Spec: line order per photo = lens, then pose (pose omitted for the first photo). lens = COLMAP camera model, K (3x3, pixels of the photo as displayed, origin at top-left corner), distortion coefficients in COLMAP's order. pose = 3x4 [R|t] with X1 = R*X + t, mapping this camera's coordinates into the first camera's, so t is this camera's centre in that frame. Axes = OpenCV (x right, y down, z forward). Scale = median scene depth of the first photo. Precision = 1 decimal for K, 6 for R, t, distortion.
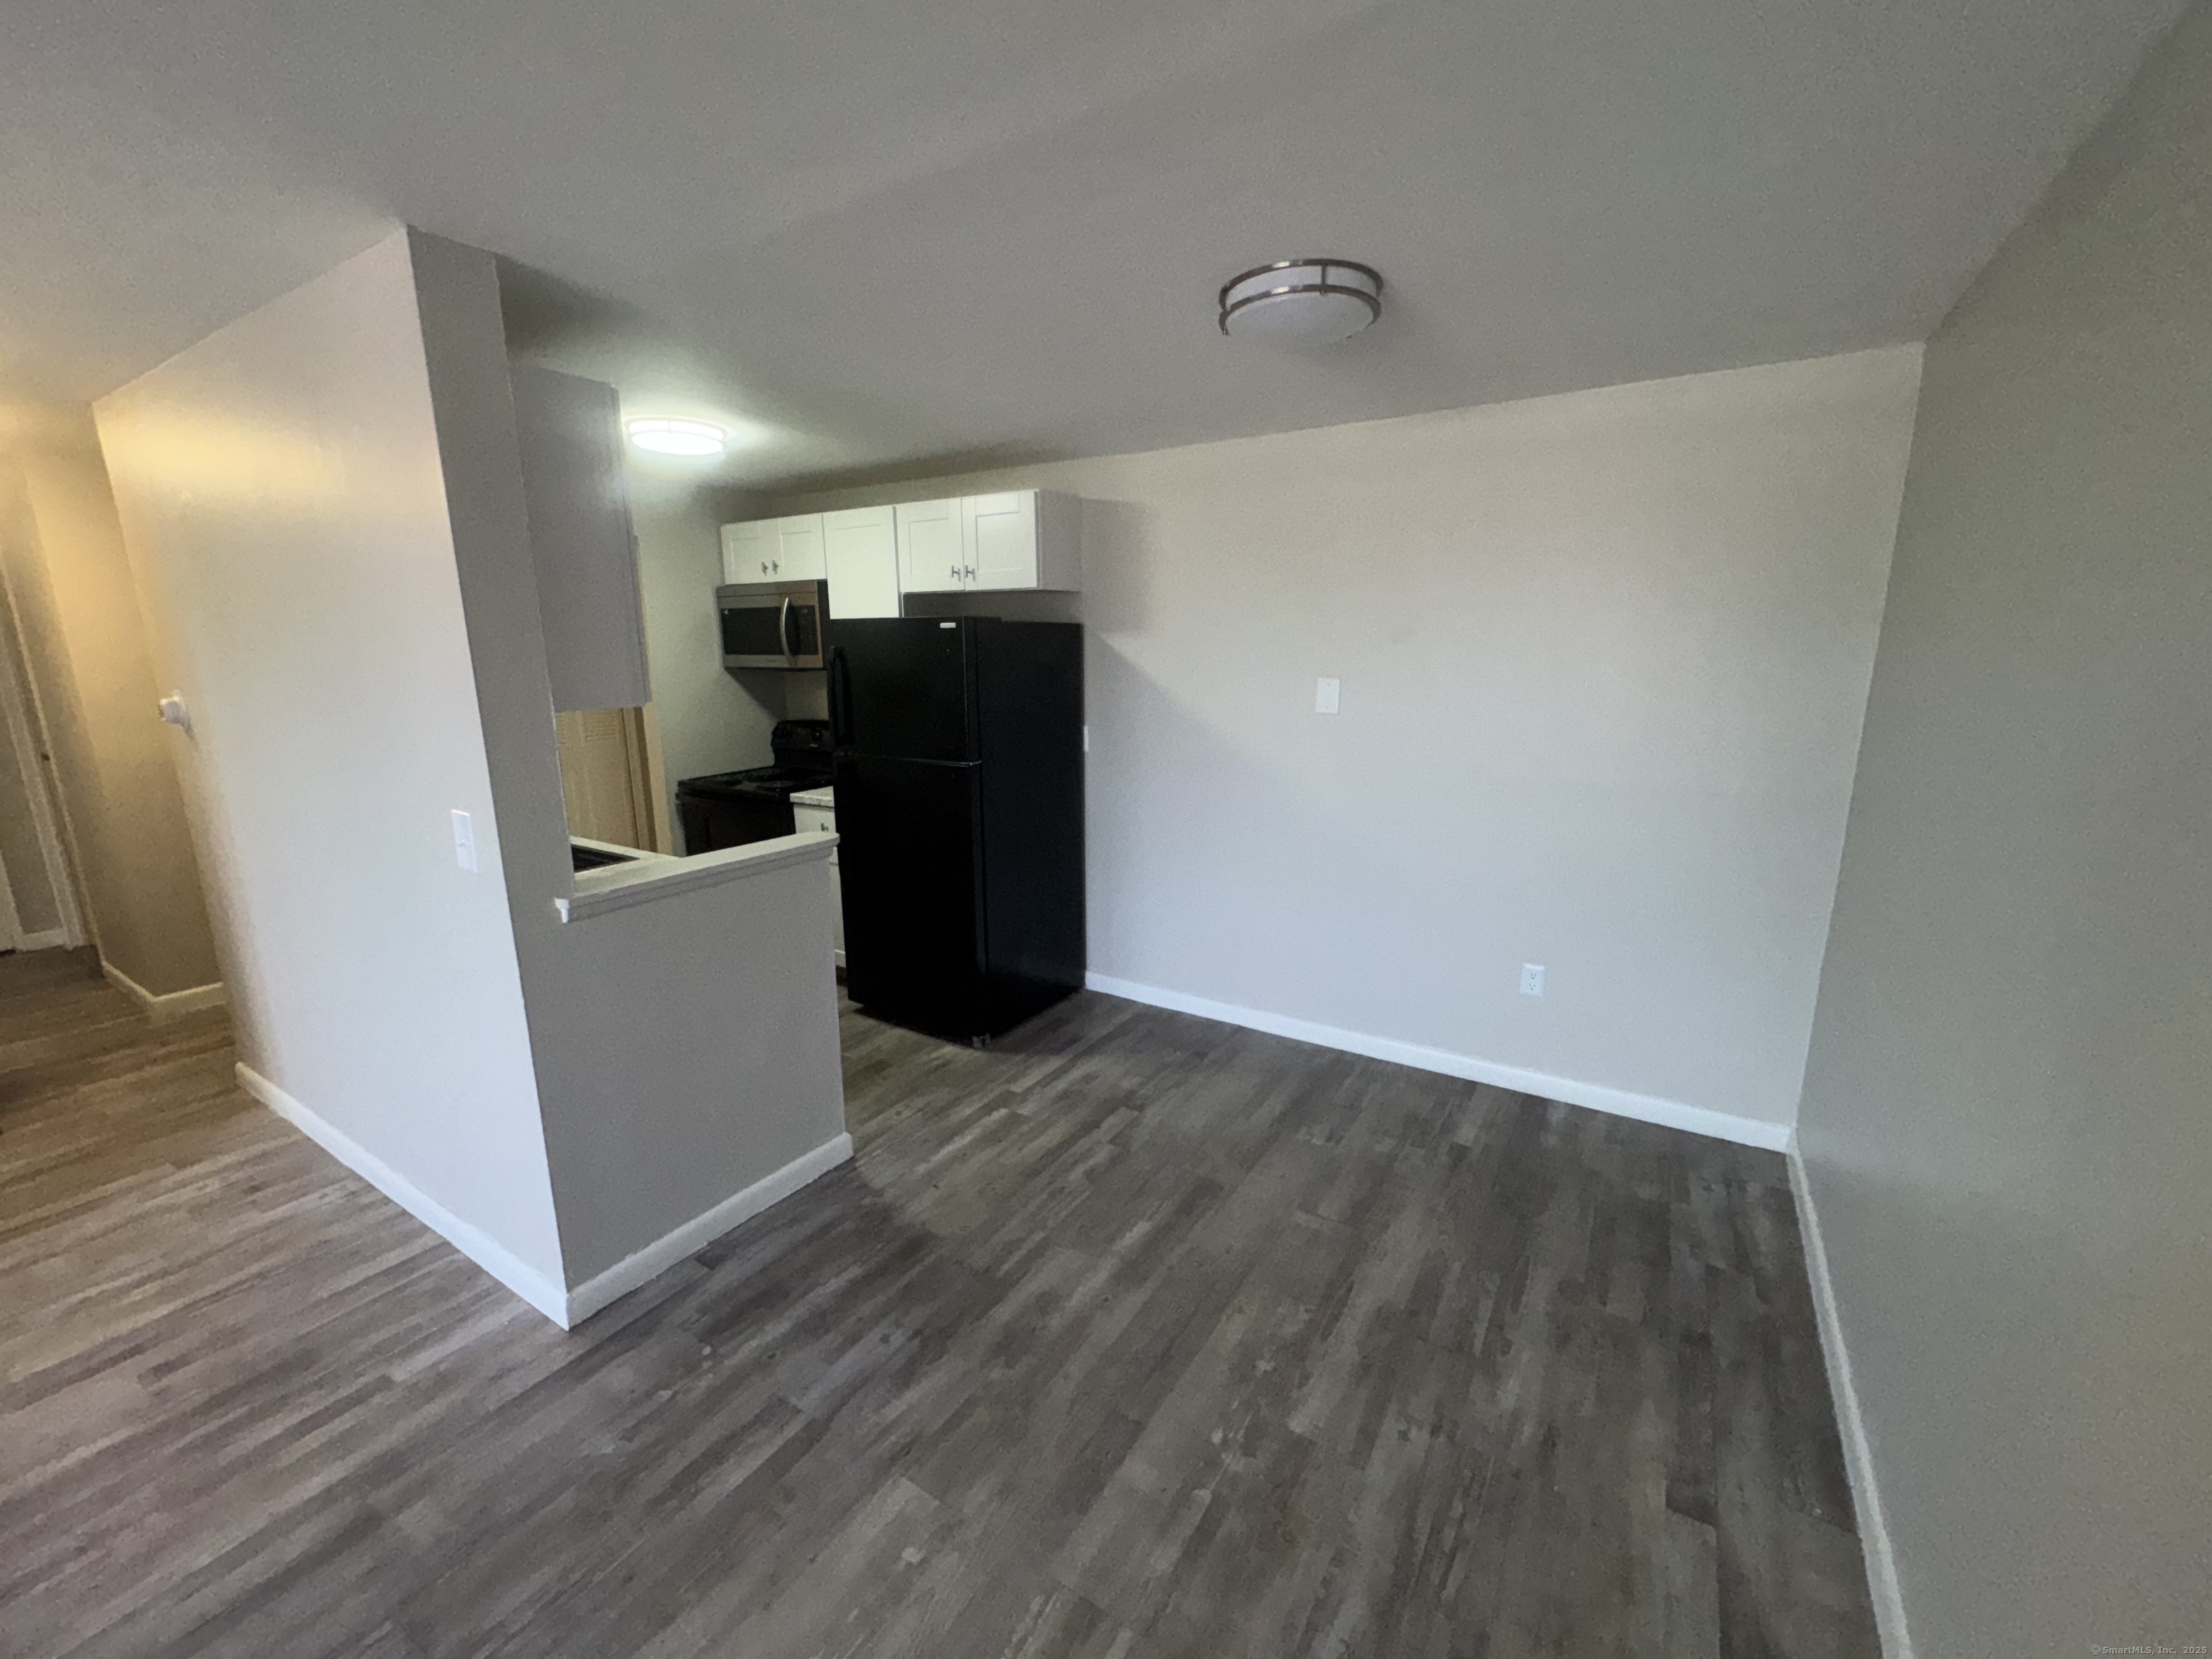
lens RADIAL K [[896.0, 0, 1108.1], [0, 896.0, 832.0], [0, 0, 1]] dist [-0.002919, 0.000609]
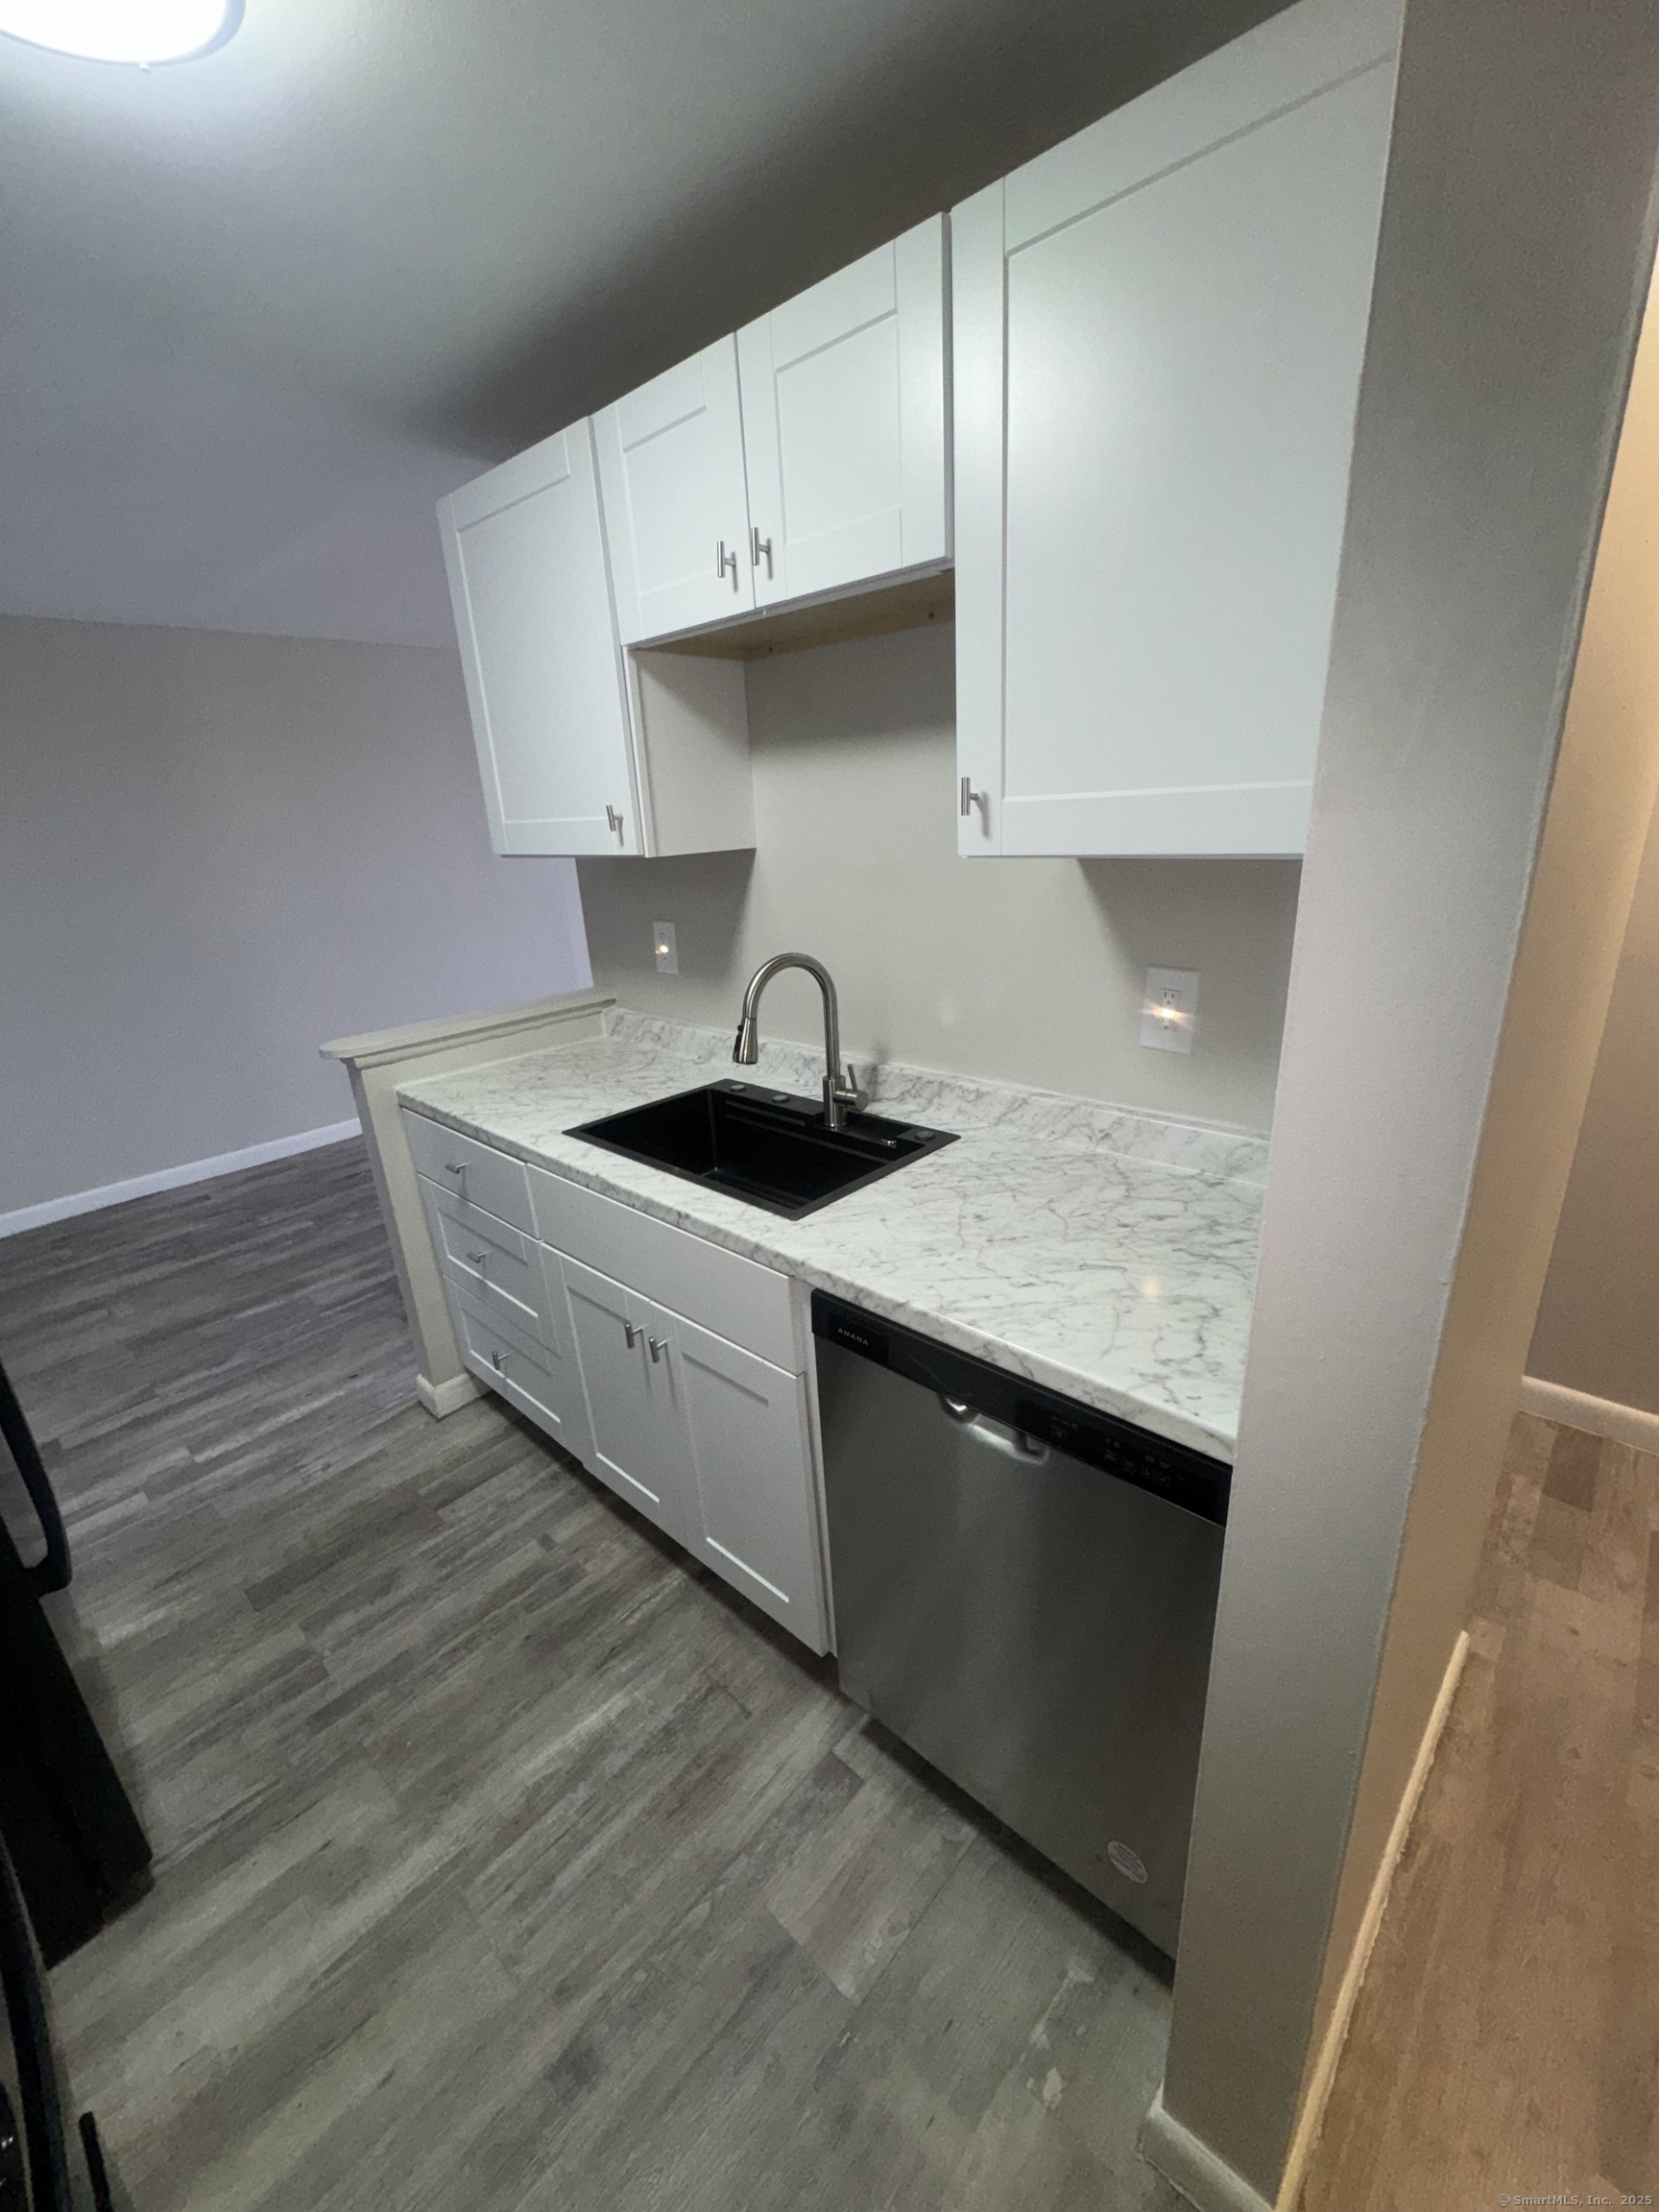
lens RADIAL K [[896.0, 0, 836.8], [0, 896.0, 1113.4], [0, 0, 1]] dist [-0.002919, 0.000609]
pose [[-0.981231, -0.008430, 0.192654, -0.694834], [0.093572, 0.852732, 0.513899, -0.239527], [-0.168614, 0.522281, -0.835938, 1.234292]]
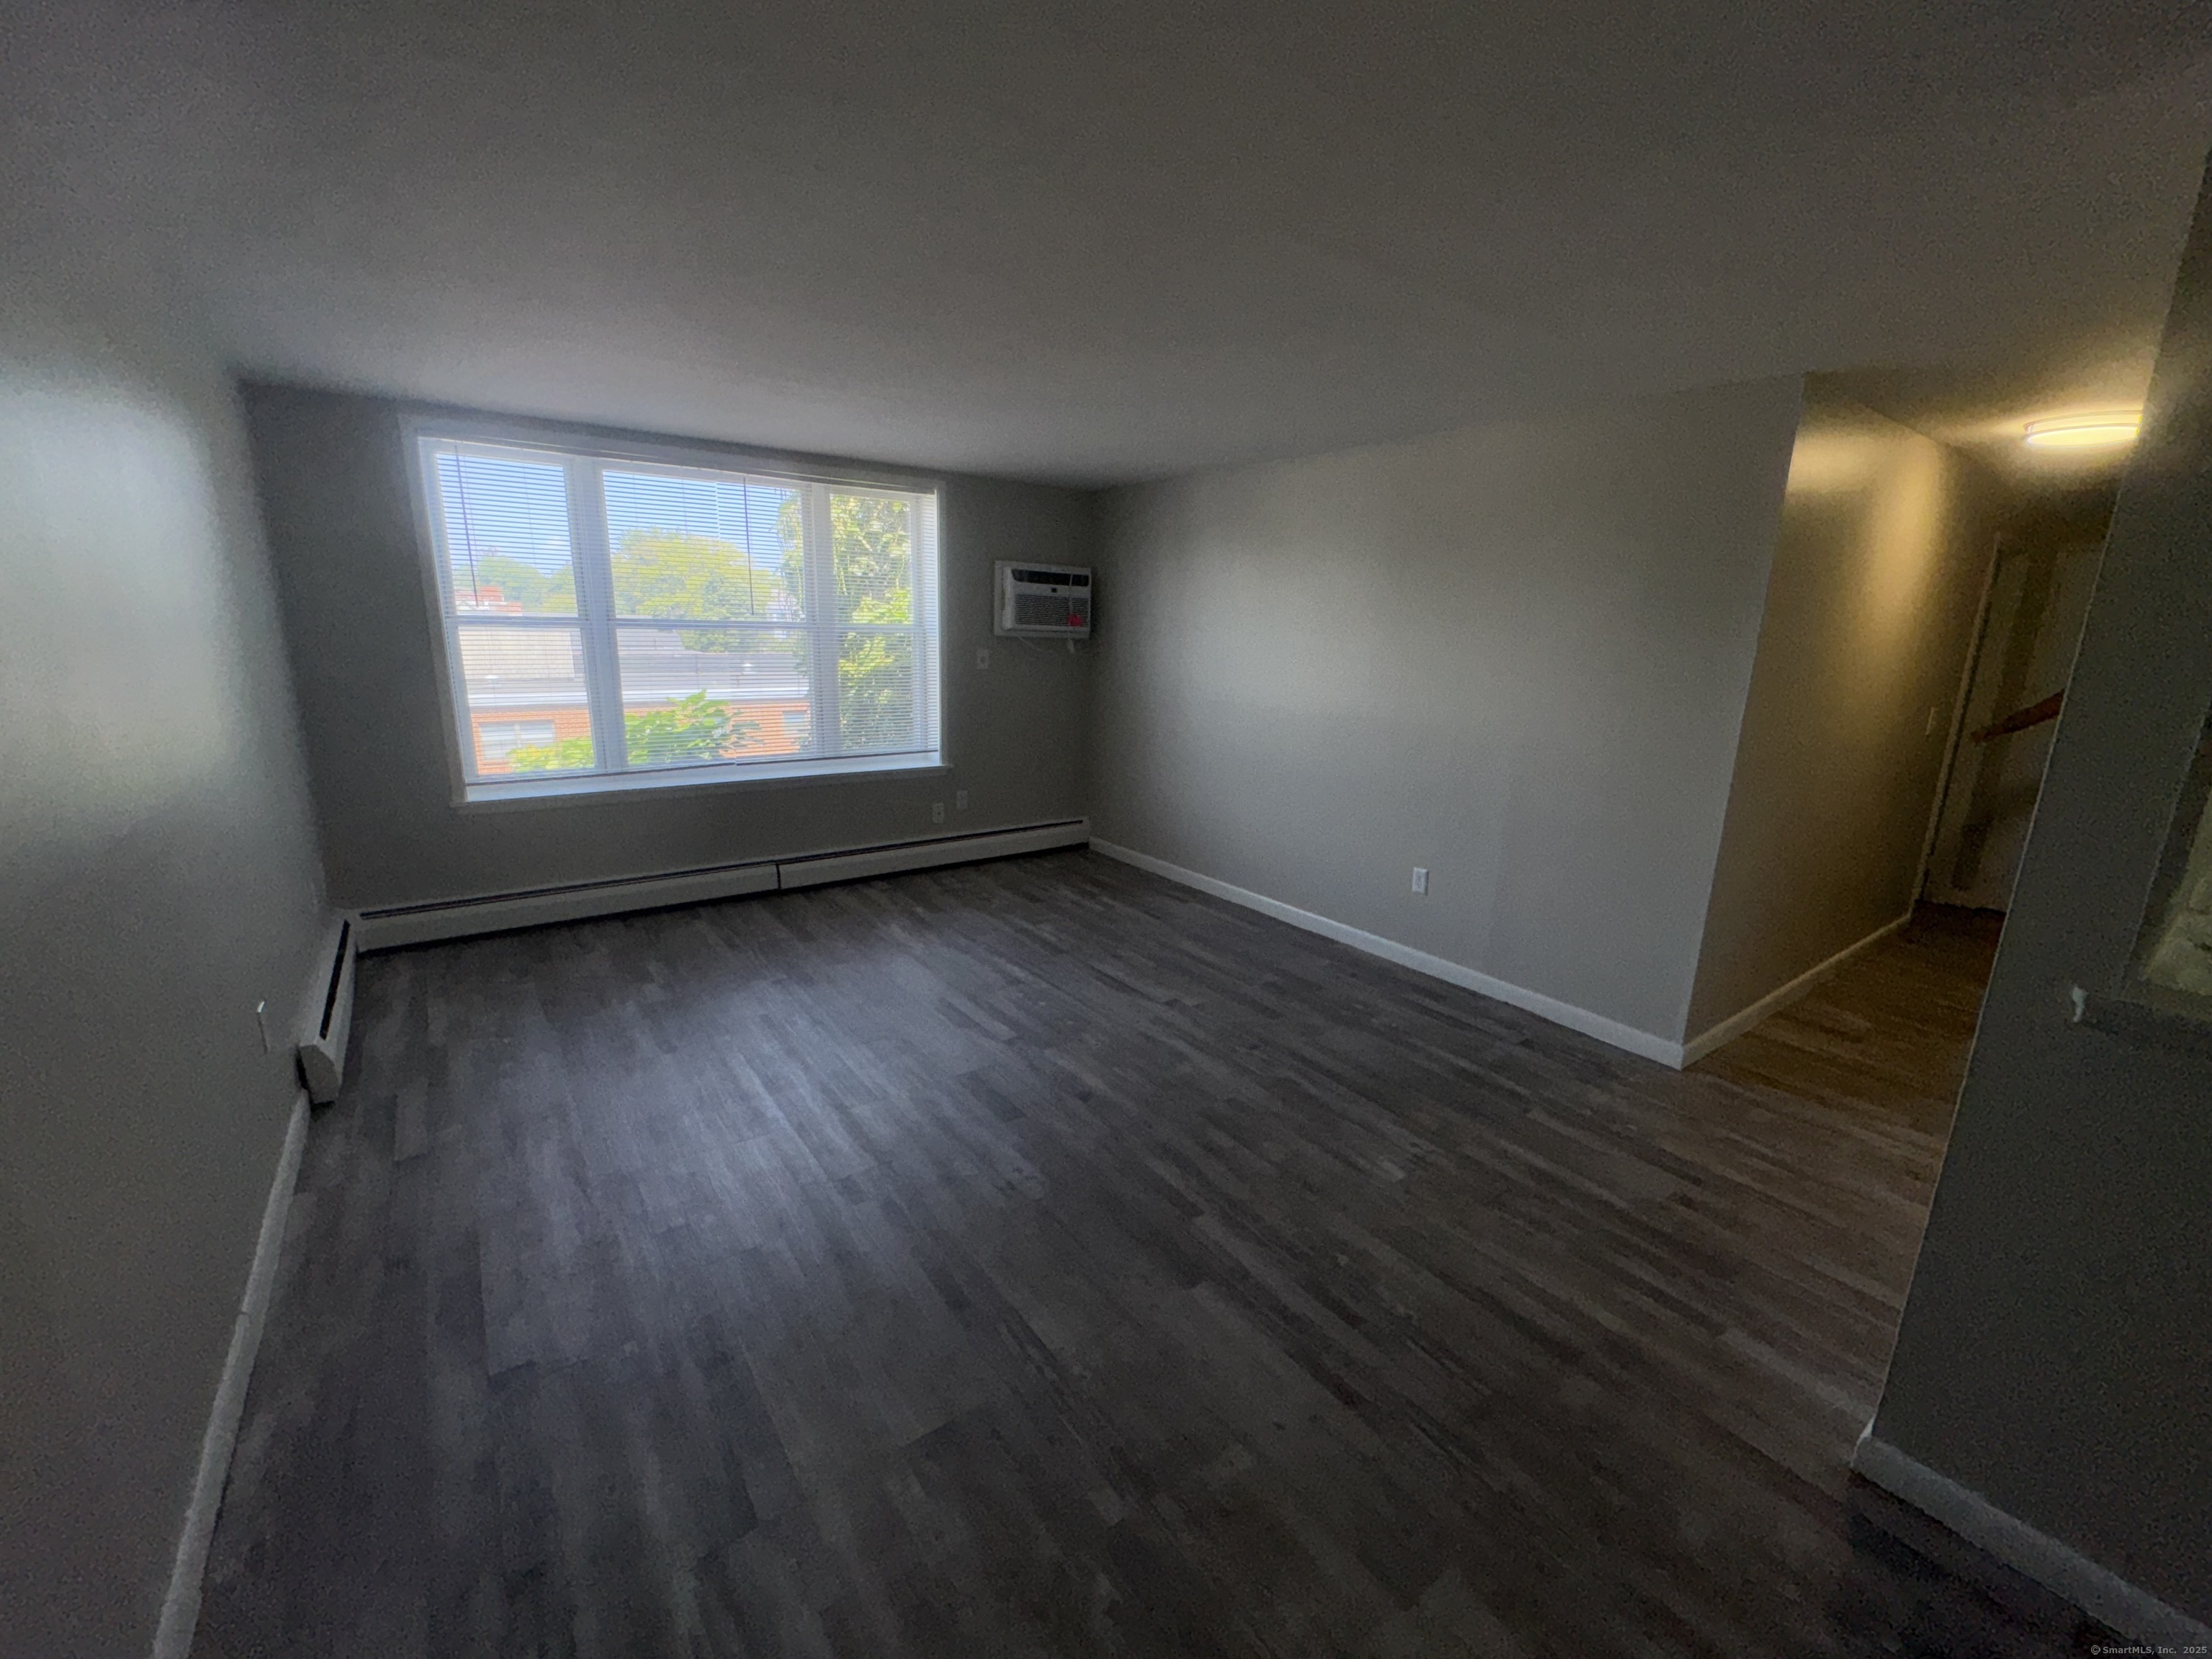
lens RADIAL K [[896.0, 0, 1098.1], [0, 896.0, 827.2], [0, 0, 1]] dist [-0.002919, 0.000609]
pose [[-0.369236, 0.207602, -0.905851, 0.162149], [-0.215336, 0.929090, 0.300702, -0.051717], [0.904044, 0.306092, -0.298349, 0.265582]]
